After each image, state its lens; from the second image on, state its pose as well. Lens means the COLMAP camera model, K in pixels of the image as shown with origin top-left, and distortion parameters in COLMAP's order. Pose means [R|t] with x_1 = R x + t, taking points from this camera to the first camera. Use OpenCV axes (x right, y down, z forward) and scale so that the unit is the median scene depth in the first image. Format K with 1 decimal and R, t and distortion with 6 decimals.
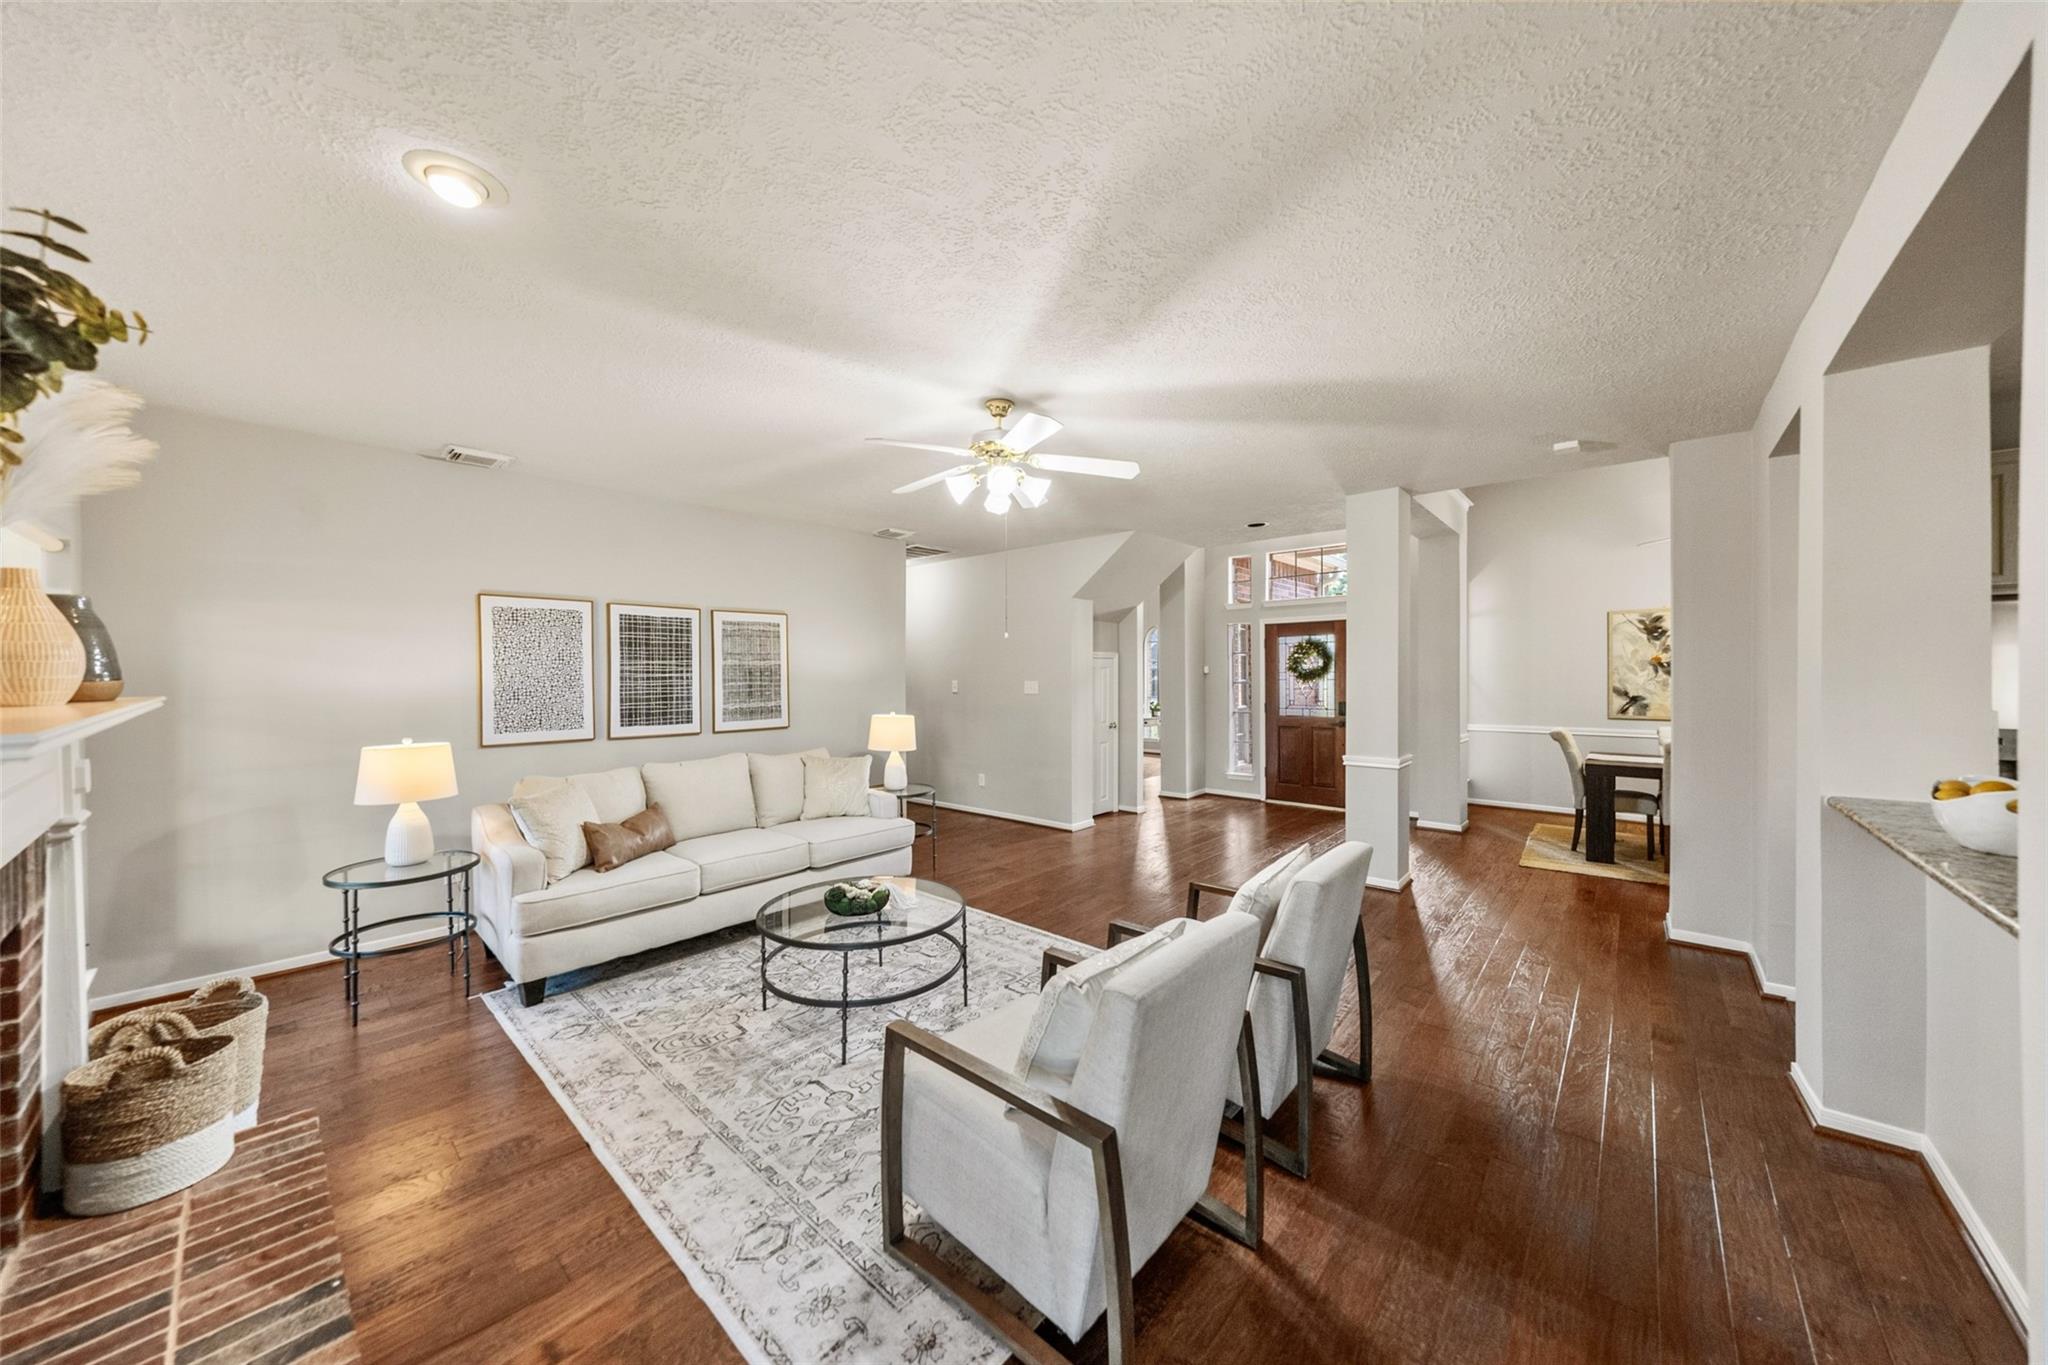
lens RADIAL K [[697.8, 0, 1017.2], [0, 697.8, 679.3], [0, 0, 1]] dist [-0.002158, 0.000282]
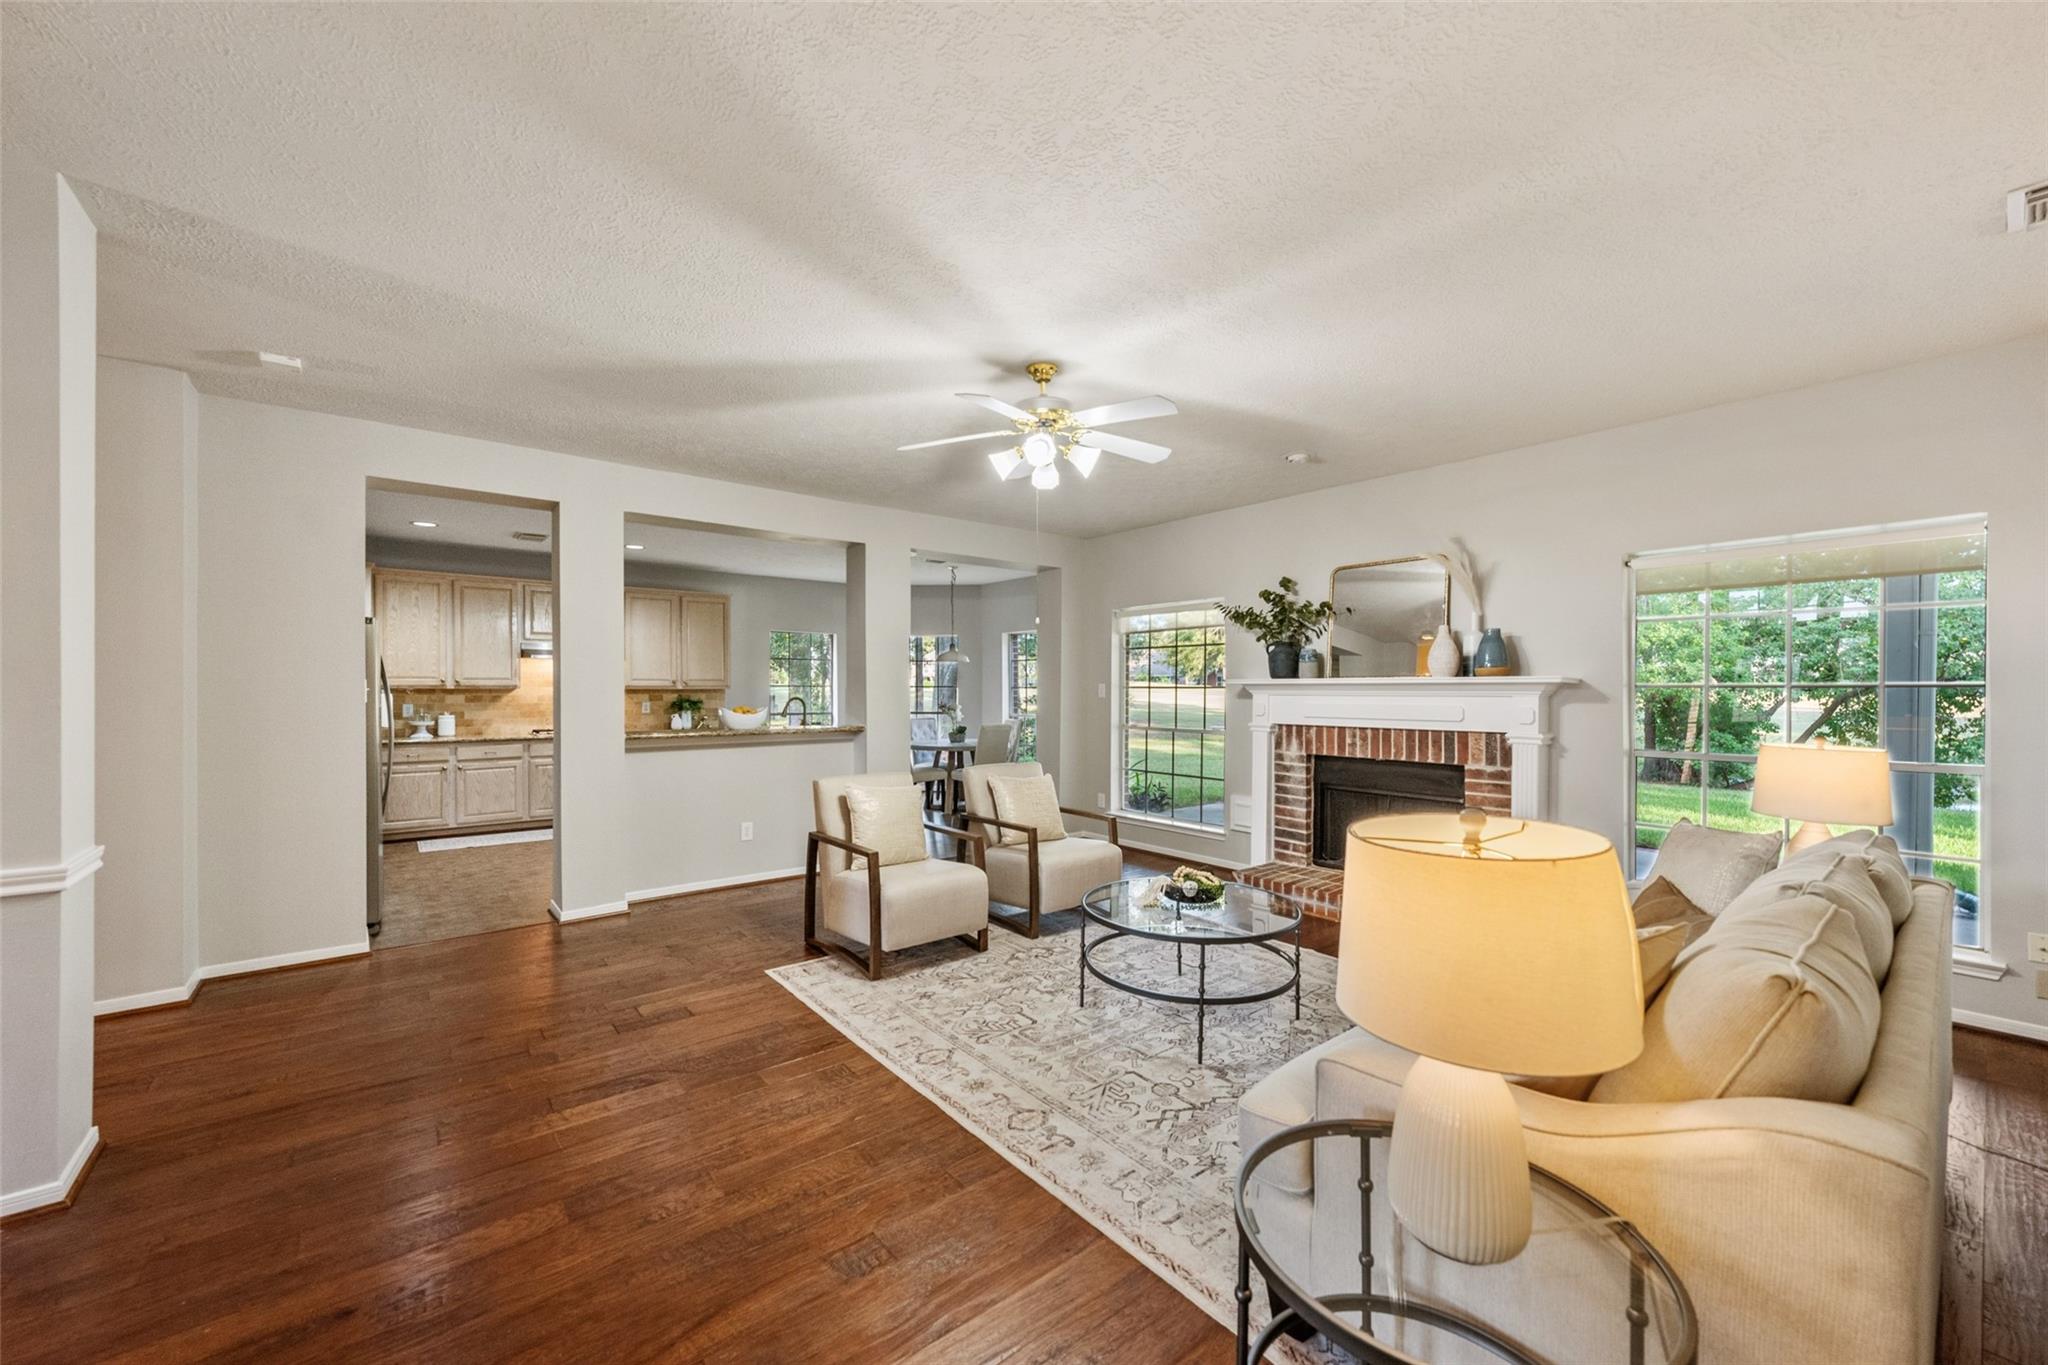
lens RADIAL K [[782.6, 0, 1011.5], [0, 782.6, 684.3], [0, 0, 1]] dist [0.000721, -0.000142]
pose [[-0.985679, 0.004485, 0.168576, -0.140152], [0.005122, 0.999981, 0.003345, 0.018333], [-0.168557, 0.004161, -0.985683, 1.799900]]
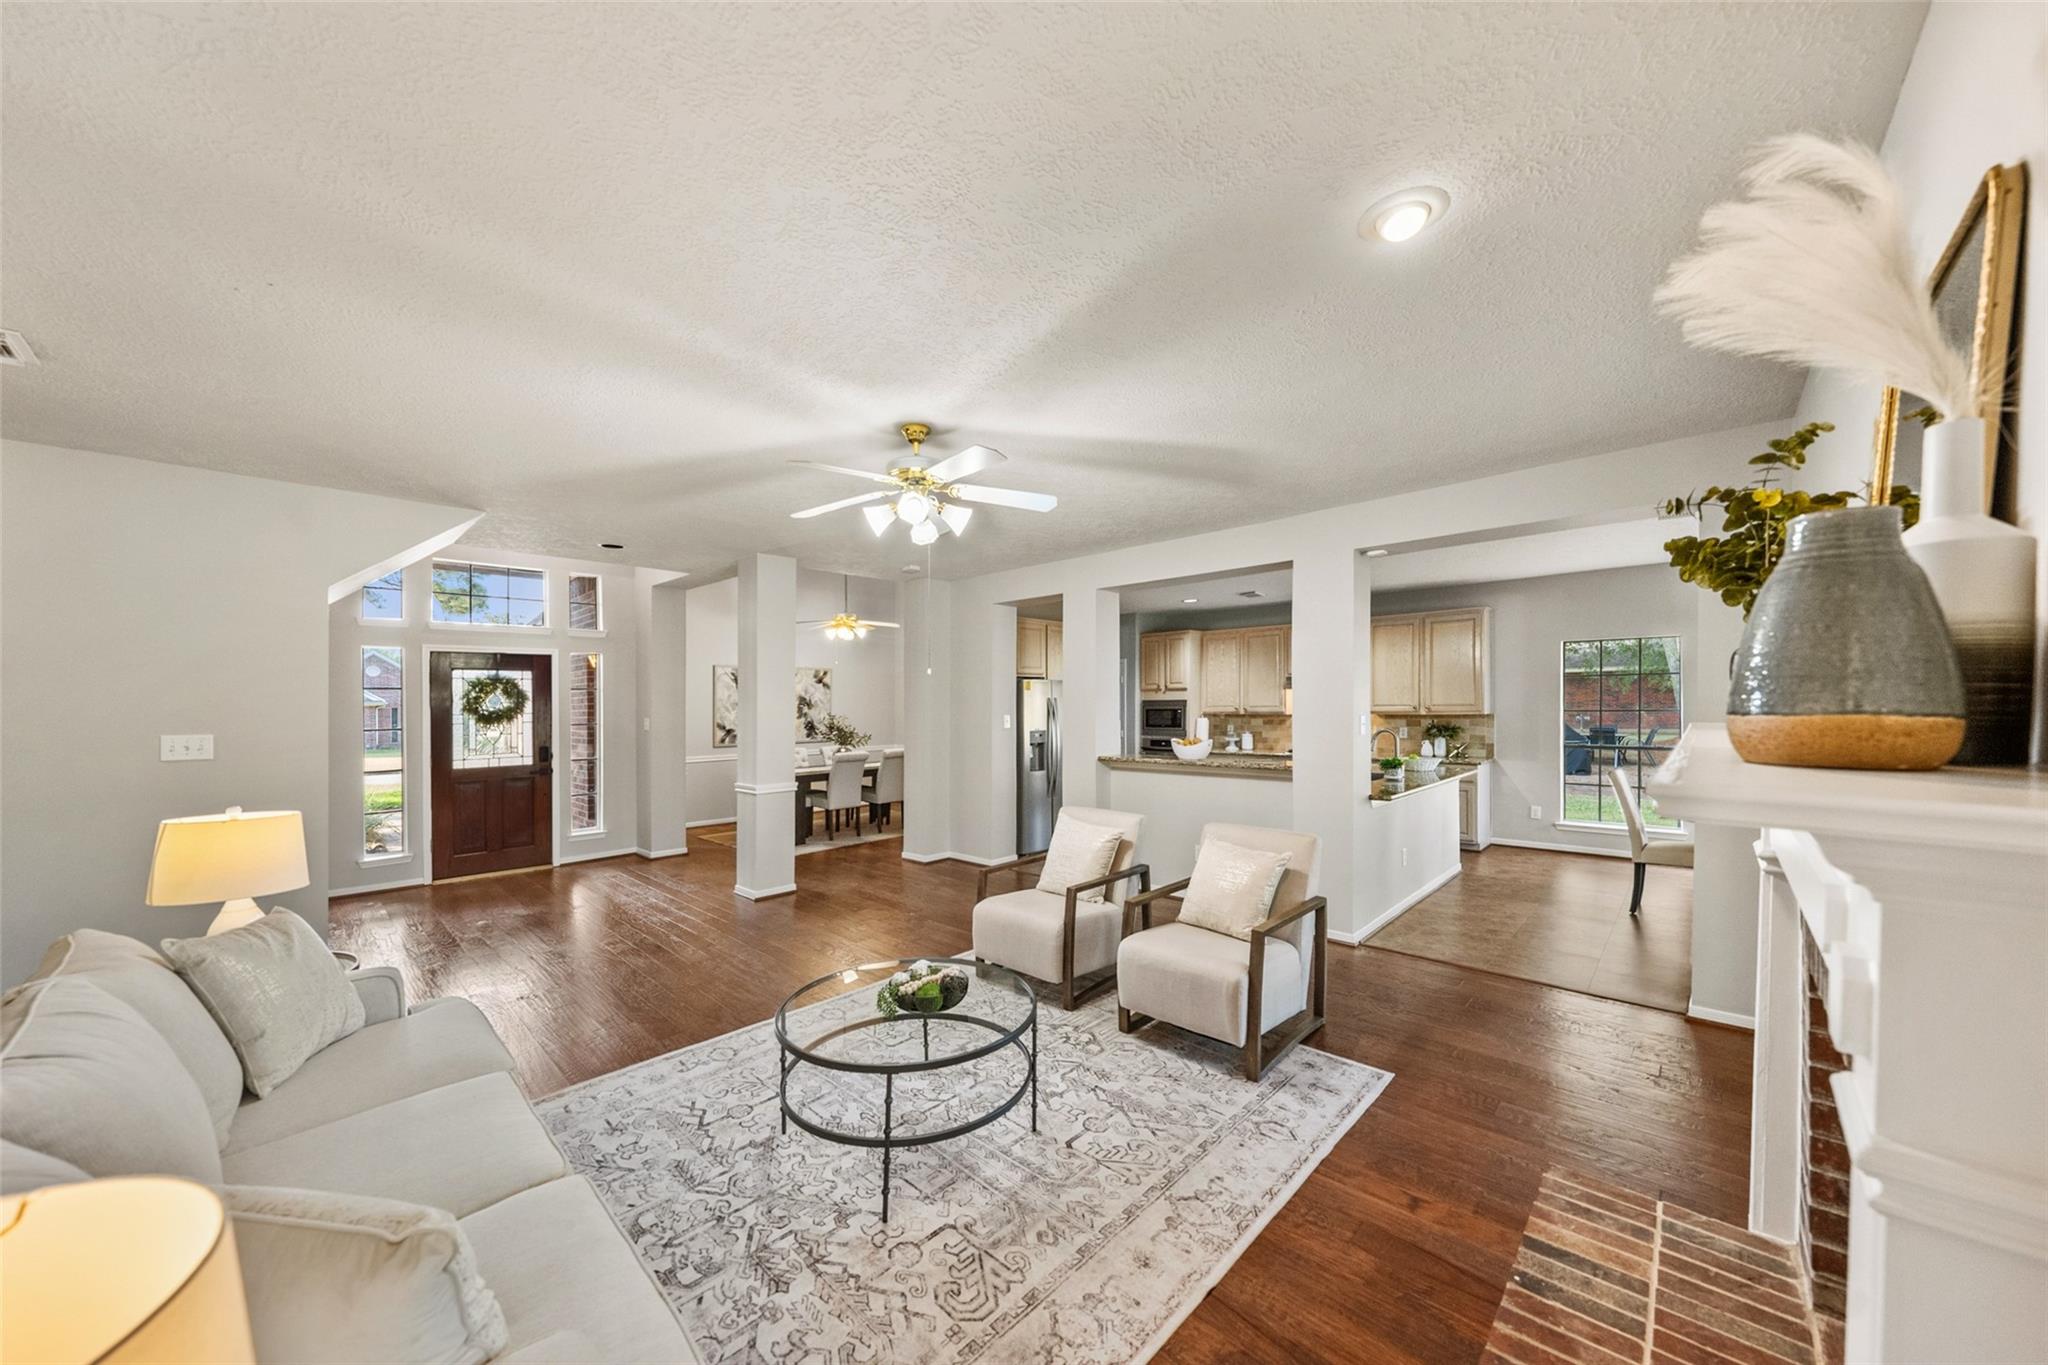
lens RADIAL K [[716.2, 0, 1019.9], [0, 716.2, 710.5], [0, 0, 1]] dist [-0.001543, 0.000128]
pose [[0.040115, -0.003699, 0.999188, -0.887353], [0.021202, 0.999771, 0.002850, -0.007567], [-0.998970, 0.021070, 0.040185, 0.717500]]
